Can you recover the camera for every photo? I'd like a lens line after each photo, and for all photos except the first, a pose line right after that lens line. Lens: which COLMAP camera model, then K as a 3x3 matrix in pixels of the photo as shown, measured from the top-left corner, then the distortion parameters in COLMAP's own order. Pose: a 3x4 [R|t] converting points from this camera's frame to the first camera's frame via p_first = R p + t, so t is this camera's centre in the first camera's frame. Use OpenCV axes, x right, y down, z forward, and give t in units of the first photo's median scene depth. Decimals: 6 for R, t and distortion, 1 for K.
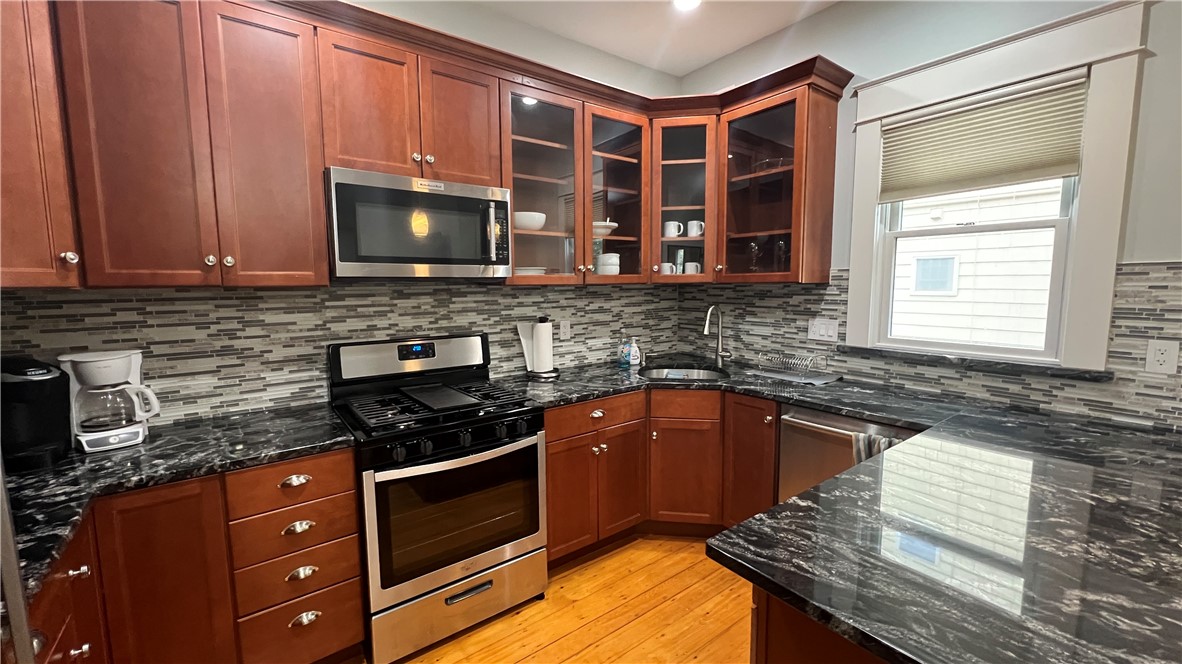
lens RADIAL K [[470.7, 0, 586.5], [0, 470.7, 329.5], [0, 0, 1]] dist [-0.000365, -0.000445]
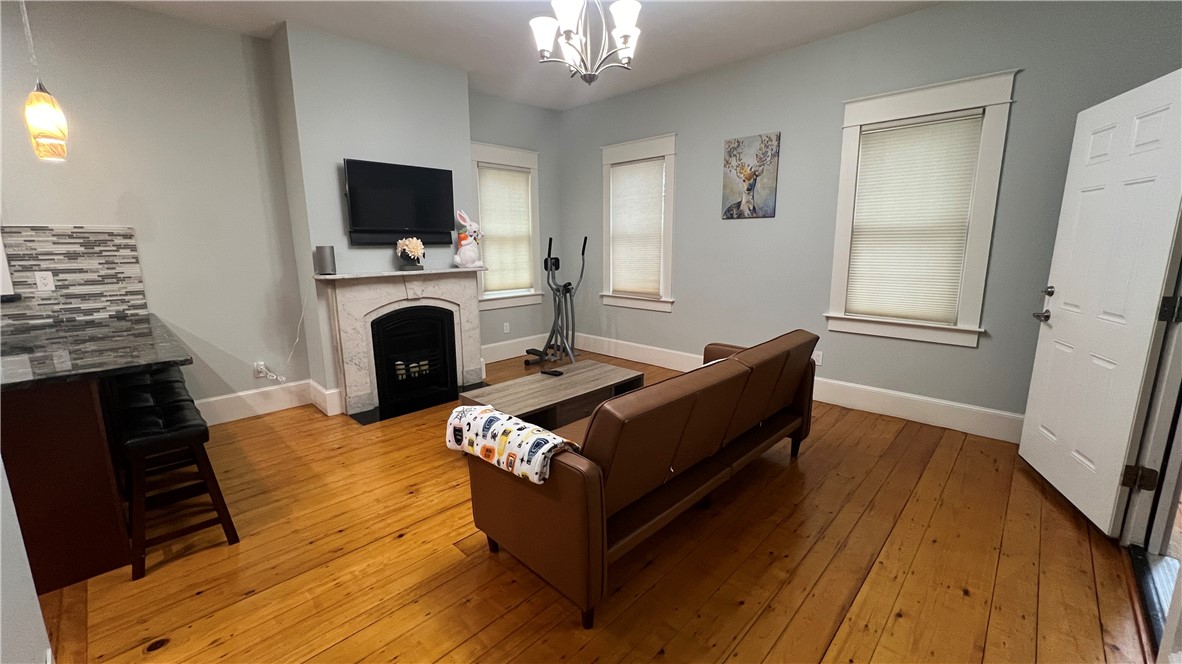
lens RADIAL K [[470.7, 0, 587.3], [0, 470.7, 330.5], [0, 0, 1]] dist [-0.000365, -0.000445]
pose [[-0.165483, -0.176439, 0.970301, -0.556560], [0.105706, 0.975025, 0.195326, 0.072055], [-0.980531, 0.134890, -0.142700, -0.467028]]
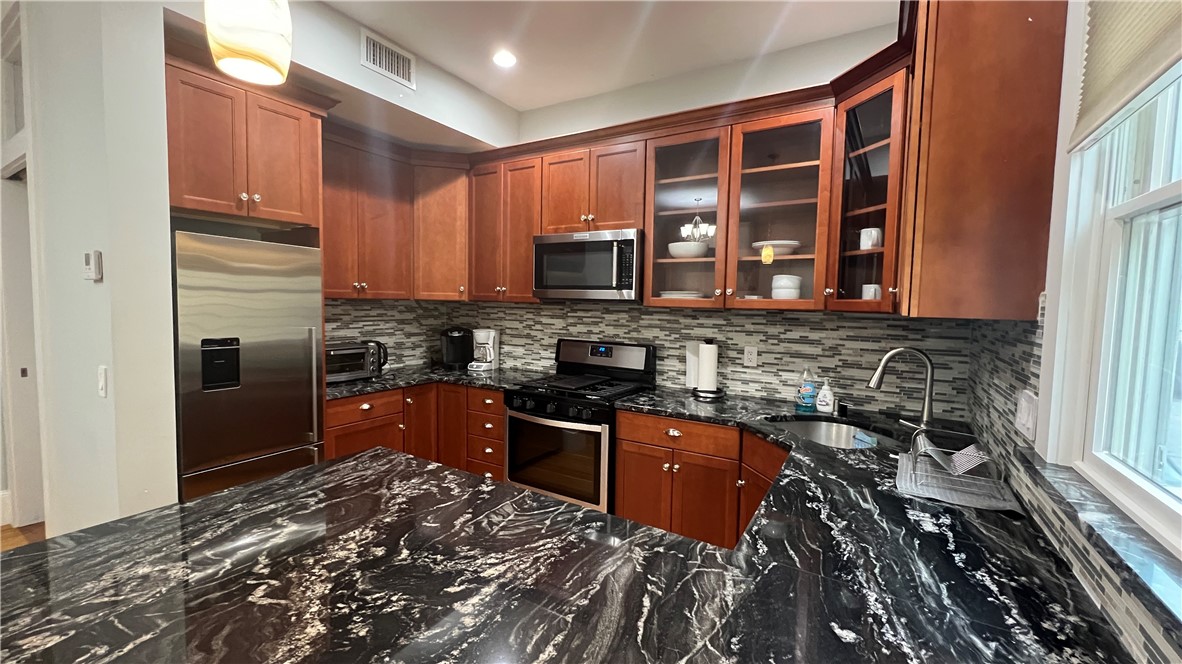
lens RADIAL K [[470.7, 0, 588.1], [0, 470.7, 328.6], [0, 0, 1]] dist [-0.000365, -0.000445]
pose [[0.368439, 0.070903, -0.926944, 0.827297], [-0.115483, 0.992855, 0.030043, -0.052717], [0.922451, 0.095978, 0.373995, 0.388383]]
